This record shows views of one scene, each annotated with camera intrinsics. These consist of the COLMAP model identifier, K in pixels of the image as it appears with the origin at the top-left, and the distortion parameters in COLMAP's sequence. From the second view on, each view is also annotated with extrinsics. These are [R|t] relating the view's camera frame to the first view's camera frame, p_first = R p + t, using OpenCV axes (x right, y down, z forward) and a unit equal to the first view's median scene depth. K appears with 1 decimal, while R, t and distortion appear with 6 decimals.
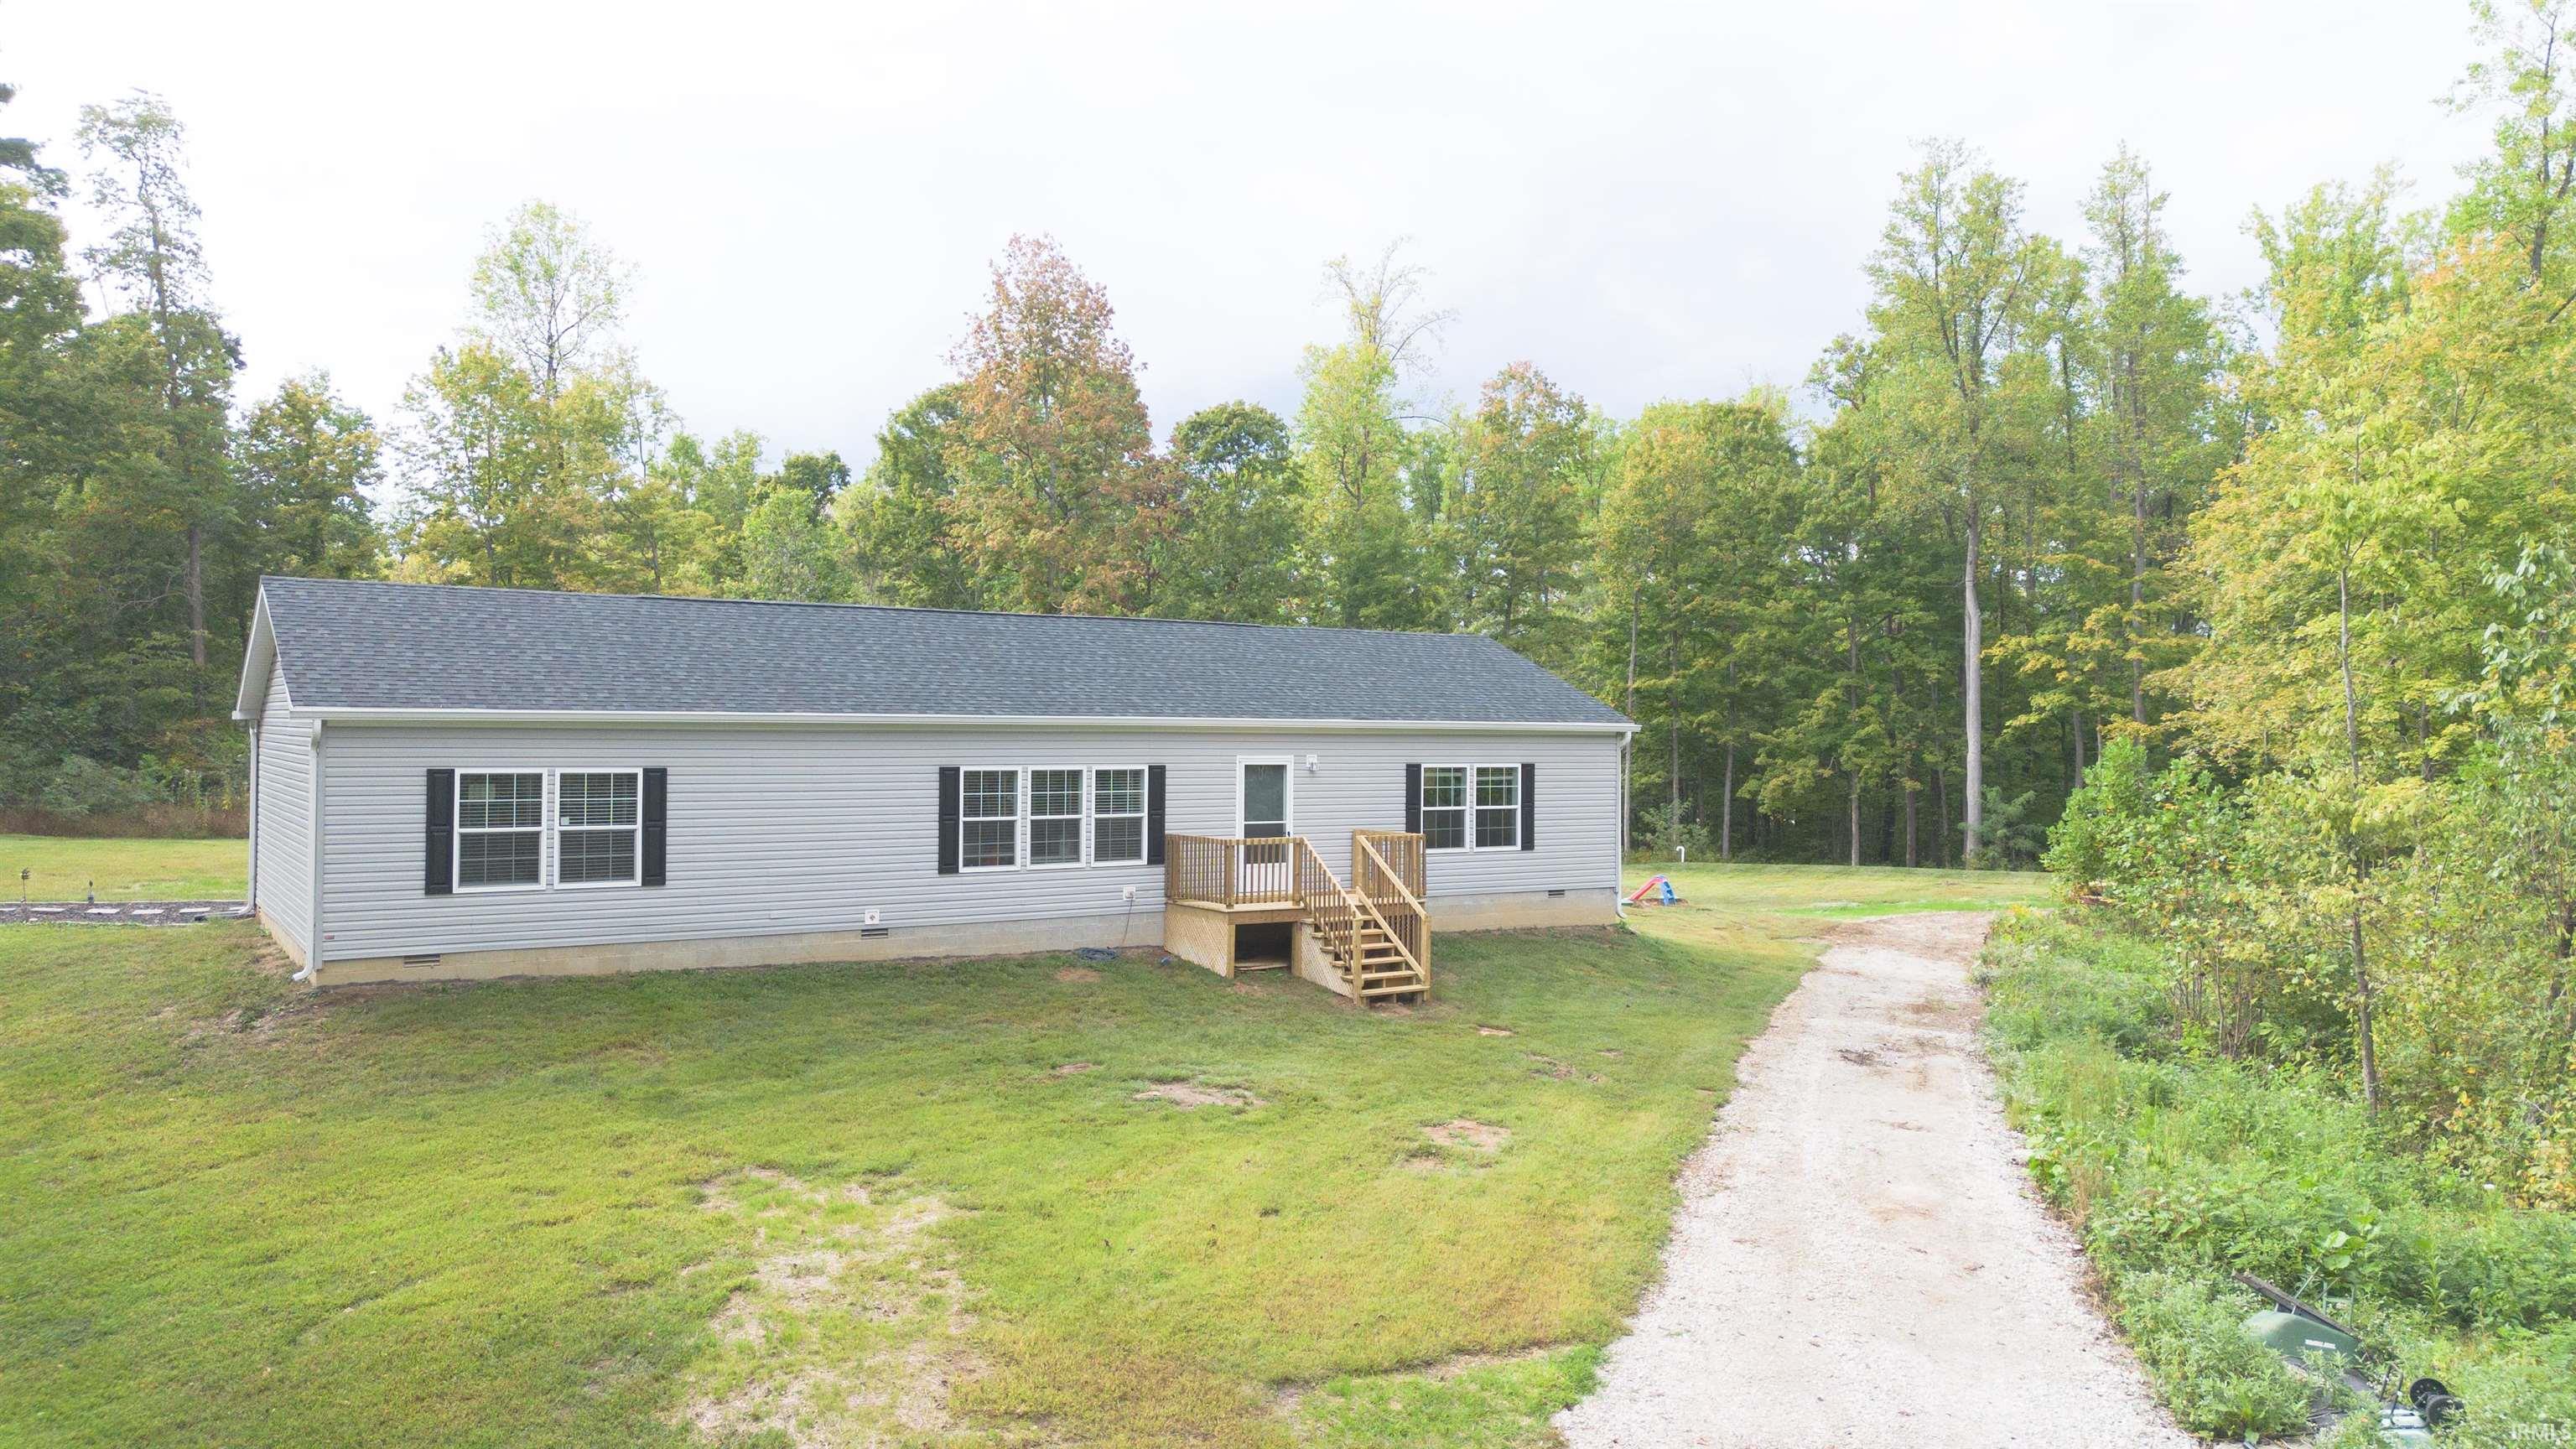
lens RADIAL K [[1833.9, 0, 1291.8], [0, 1833.9, 724.8], [0, 0, 1]] dist [0.060986, -0.005240]
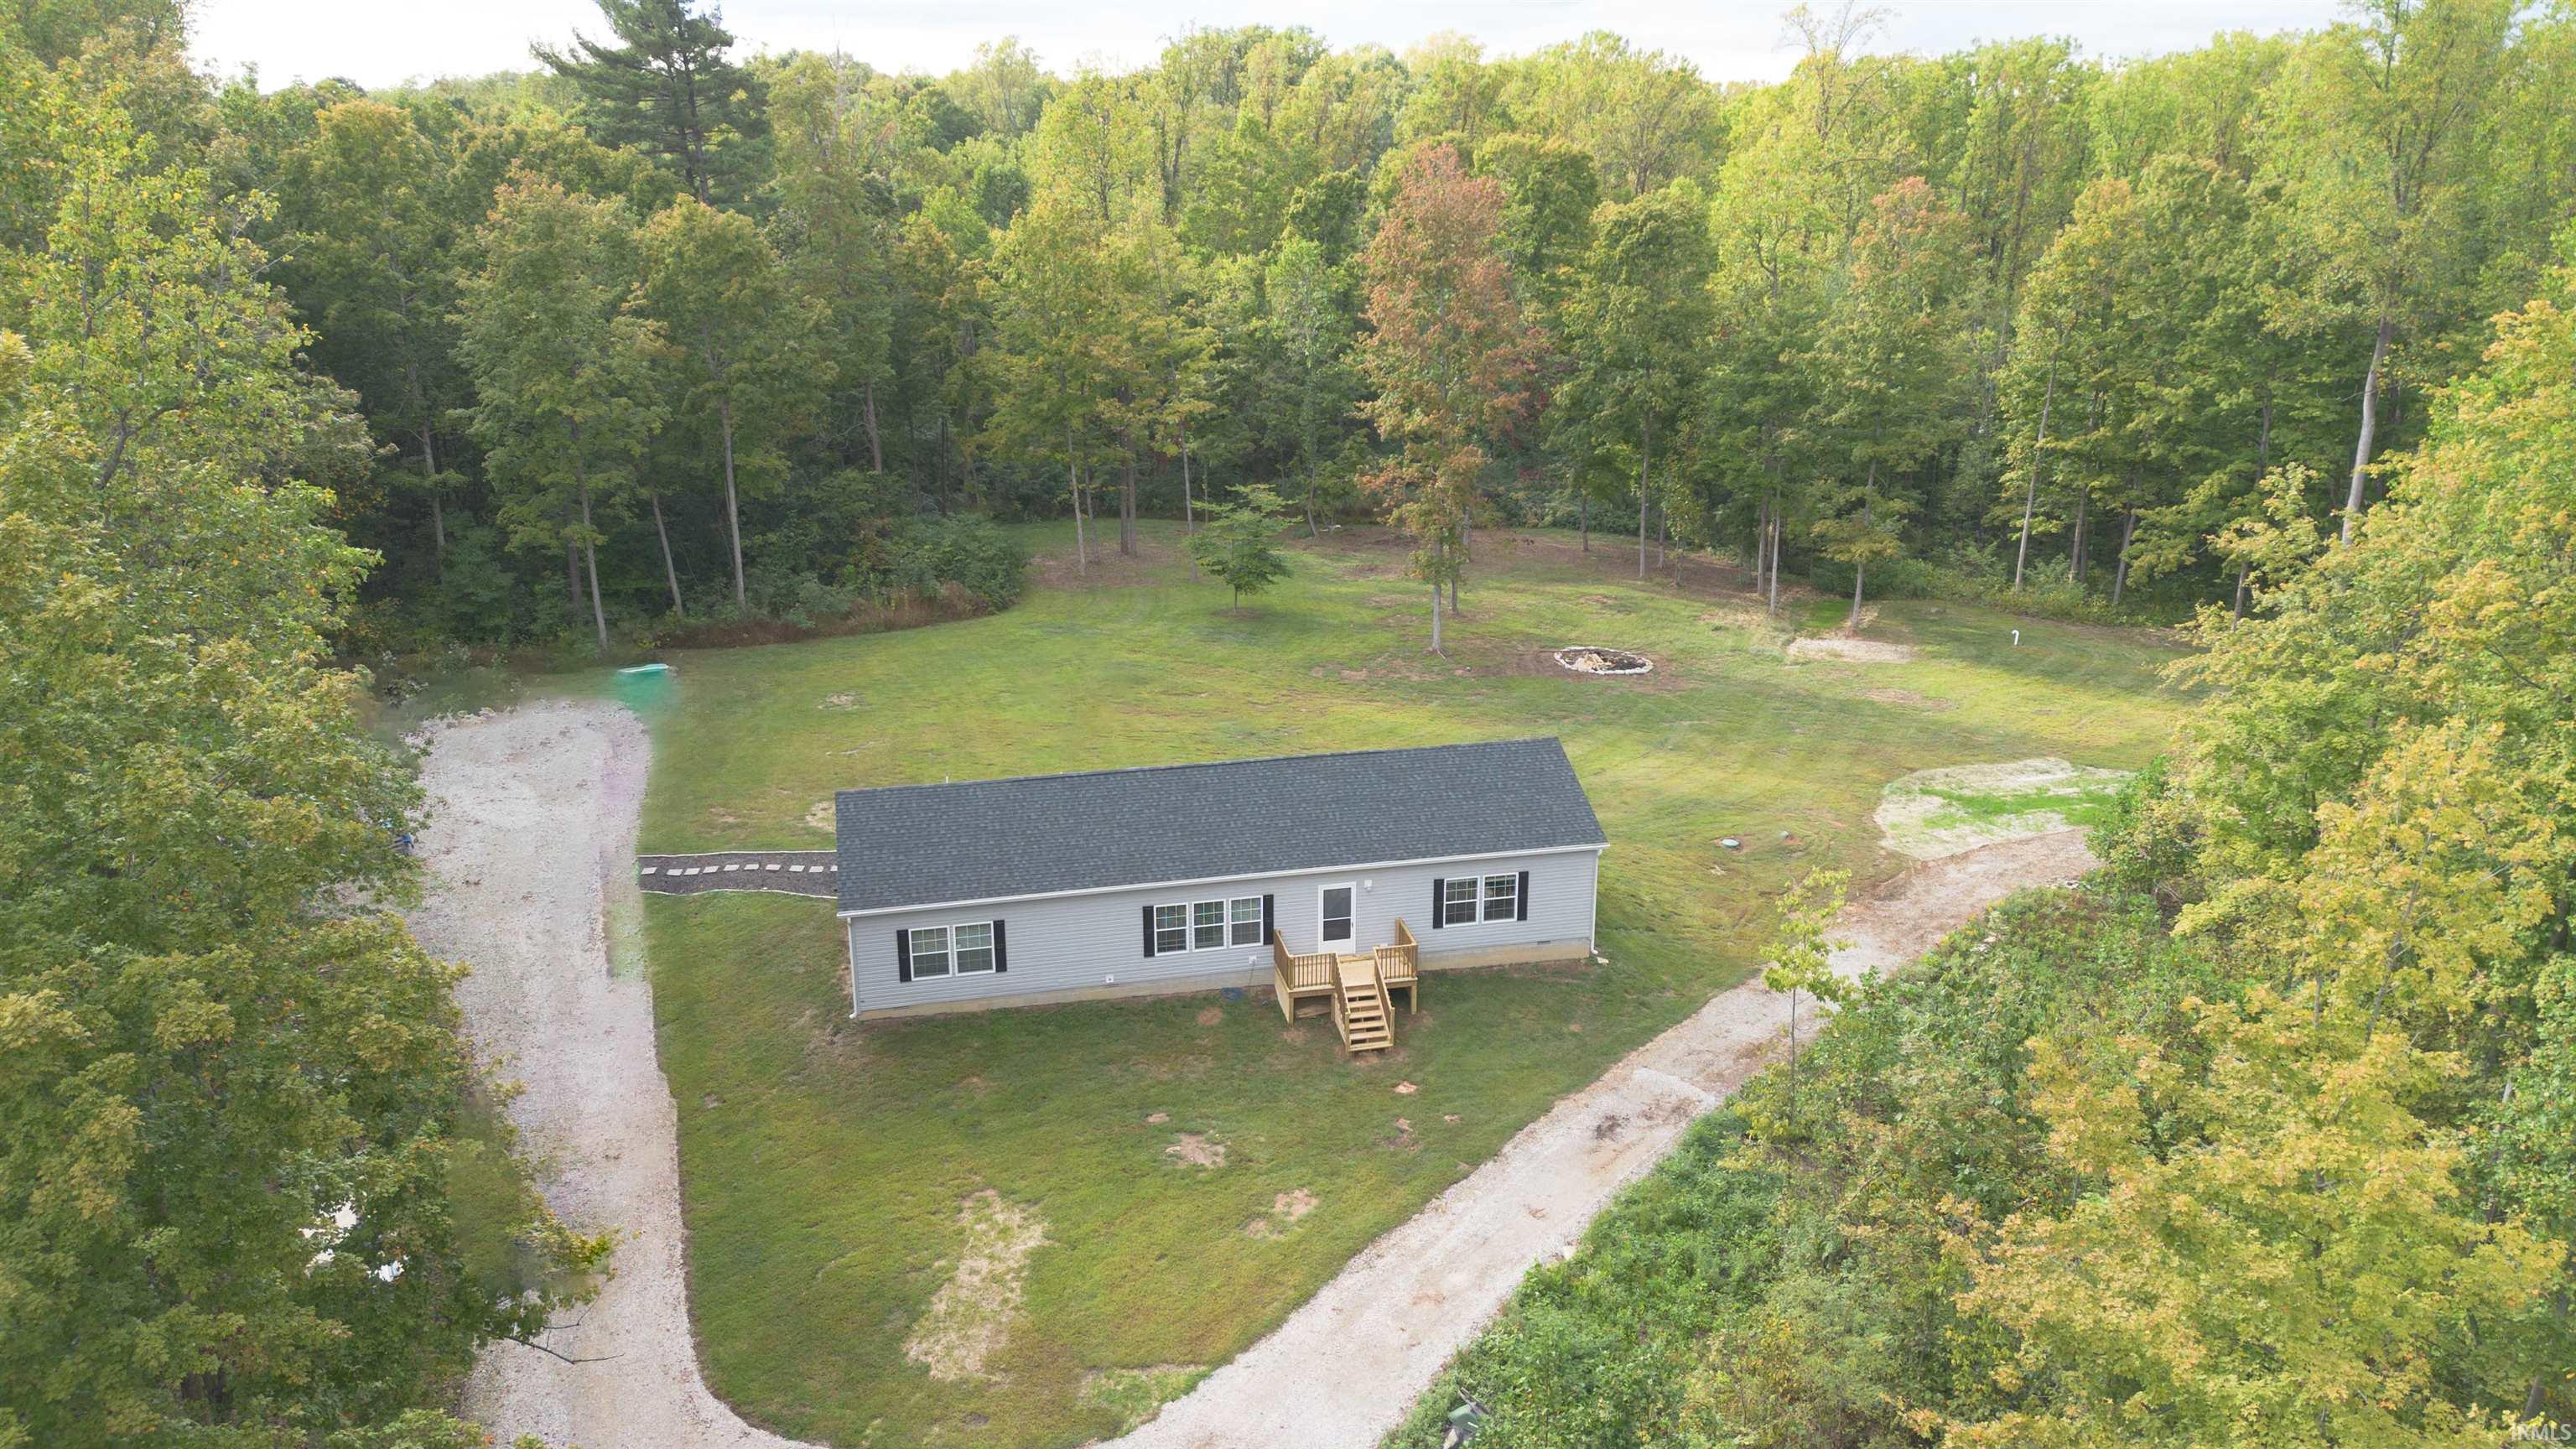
lens RADIAL K [[1833.9, 0, 1286.6], [0, 1833.9, 721.1], [0, 0, 1]] dist [0.060986, -0.005240]
pose [[0.936695, 0.106933, -0.333418, 0.547884], [0.002373, 0.950266, 0.311431, -0.730886], [0.350138, -0.292507, 0.889855, -0.577648]]
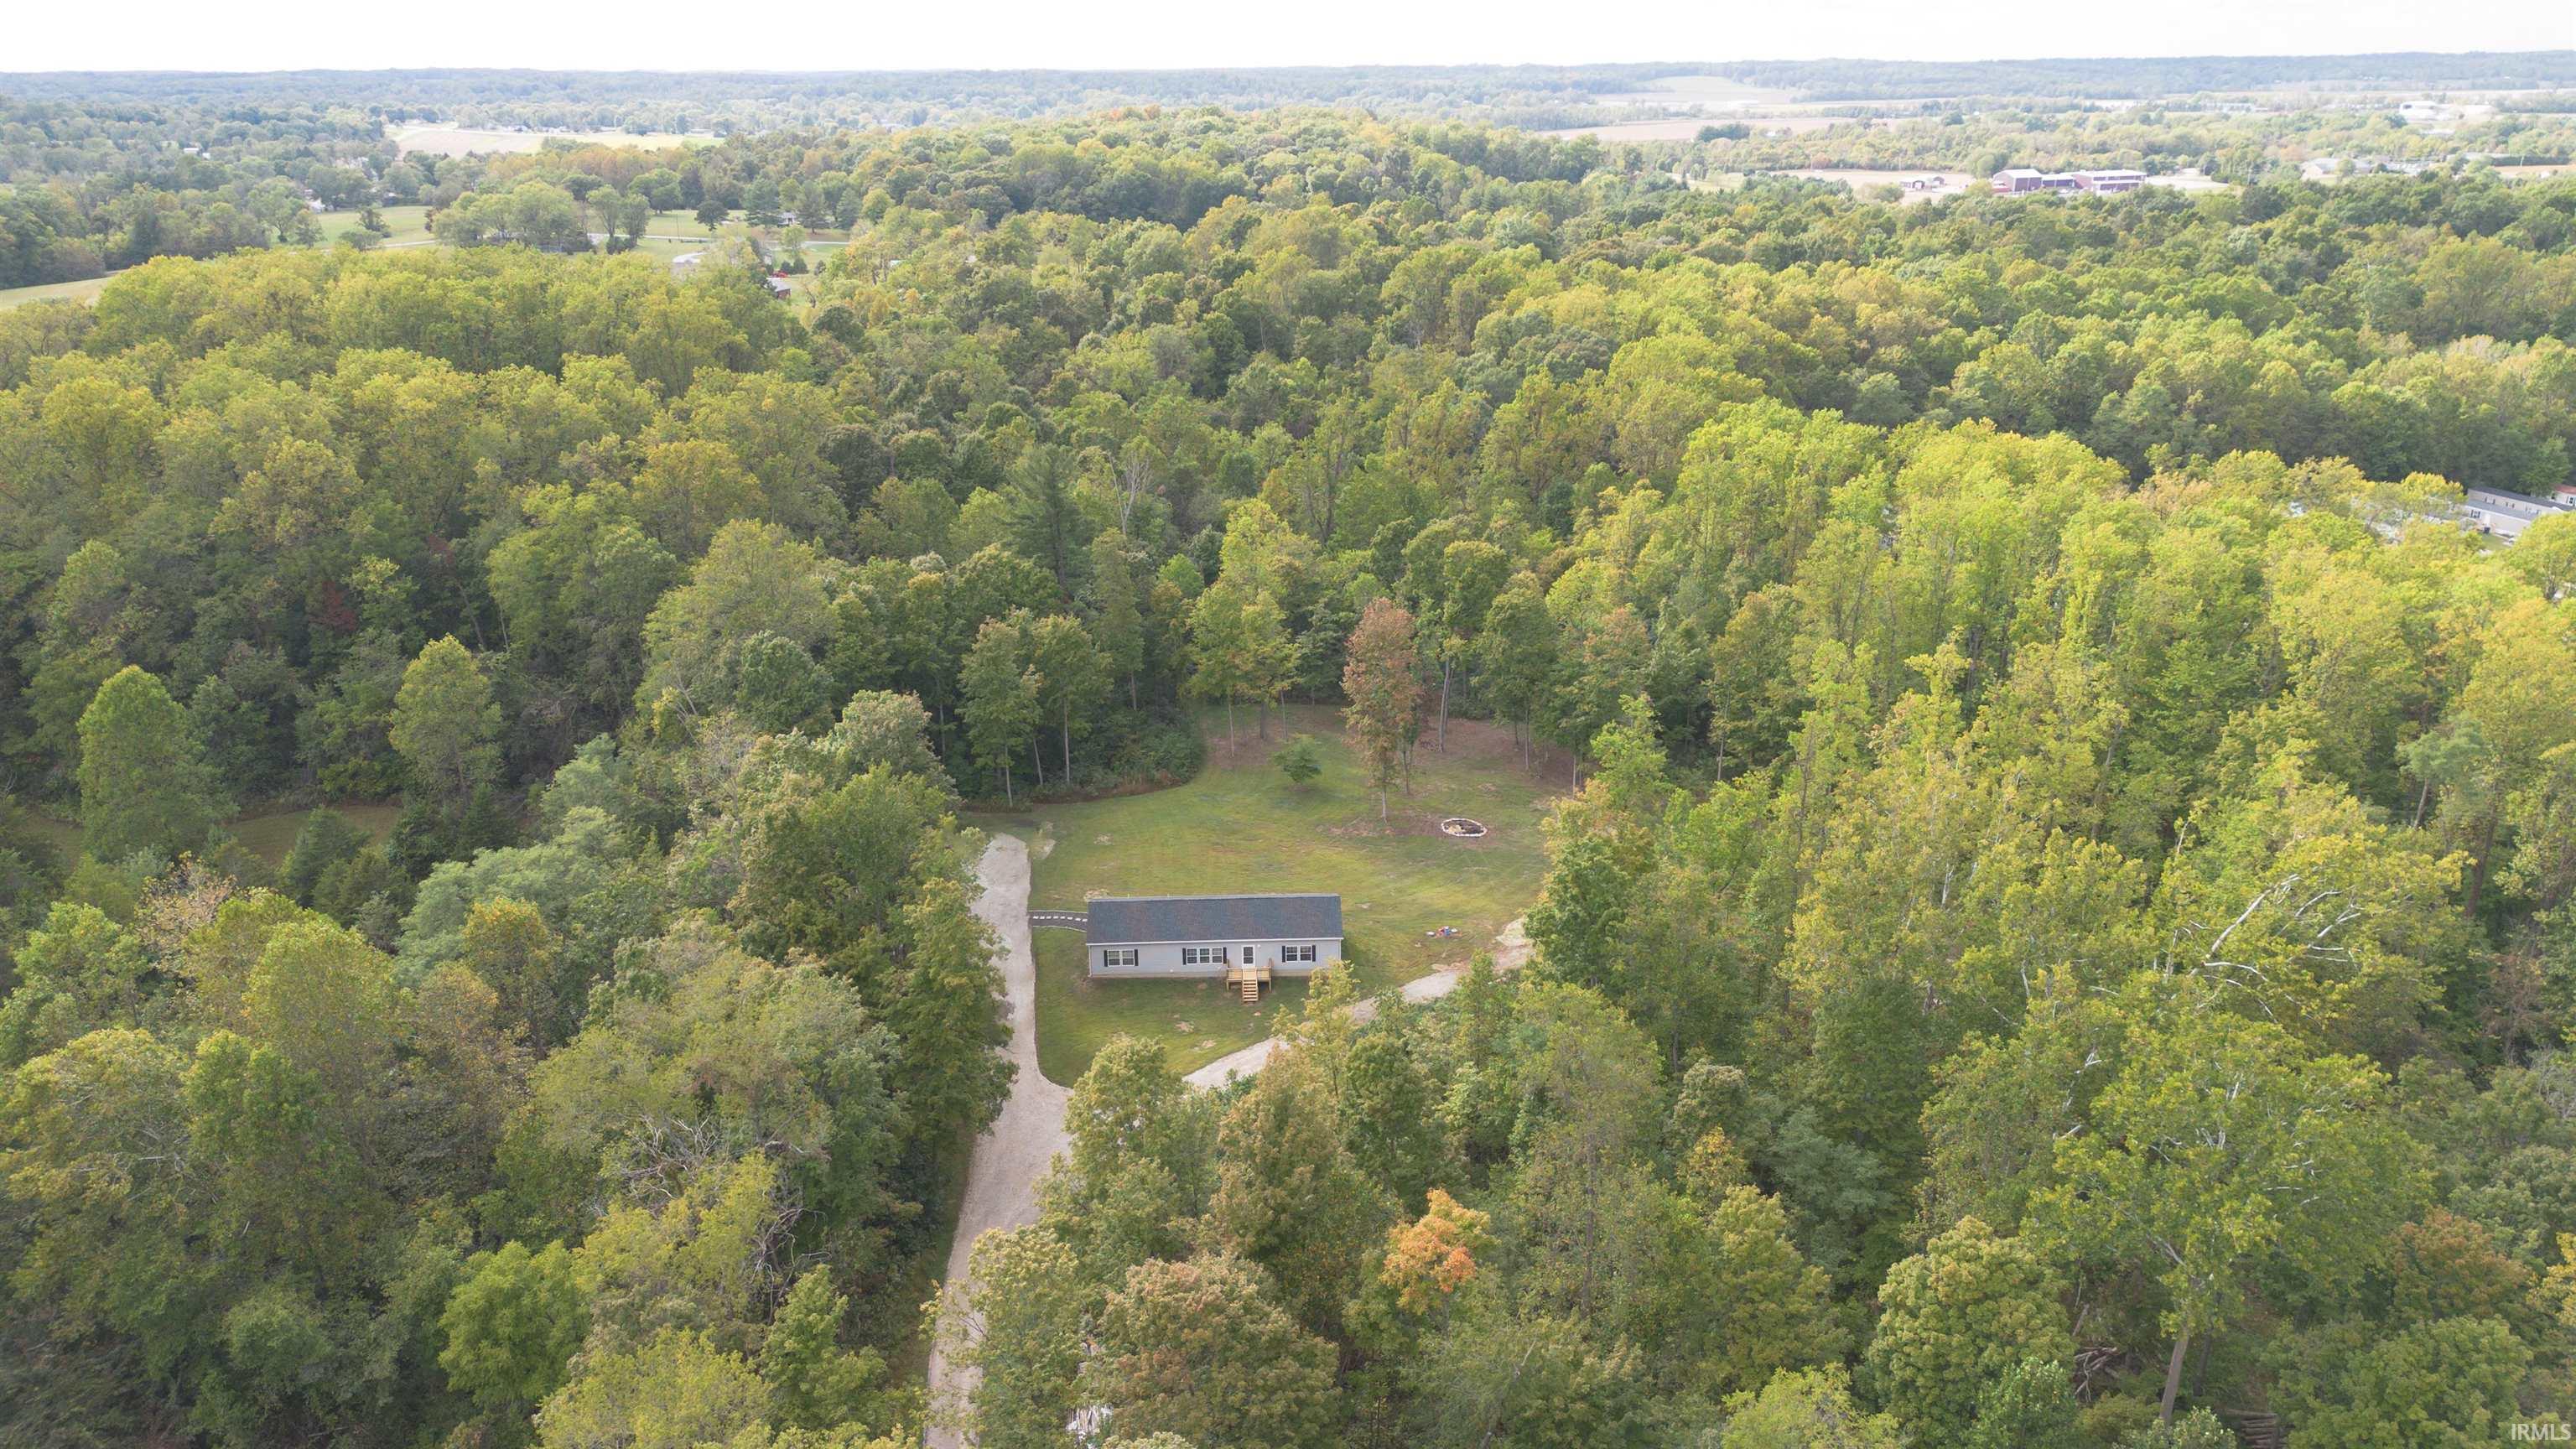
lens RADIAL K [[1833.9, 0, 1289.5], [0, 1833.9, 722.5], [0, 0, 1]] dist [0.060986, -0.005240]
pose [[0.857272, 0.173130, -0.484882, 2.733660], [0.002650, 0.940271, 0.340416, -2.568347], [0.514857, -0.293114, 0.805609, -3.240094]]
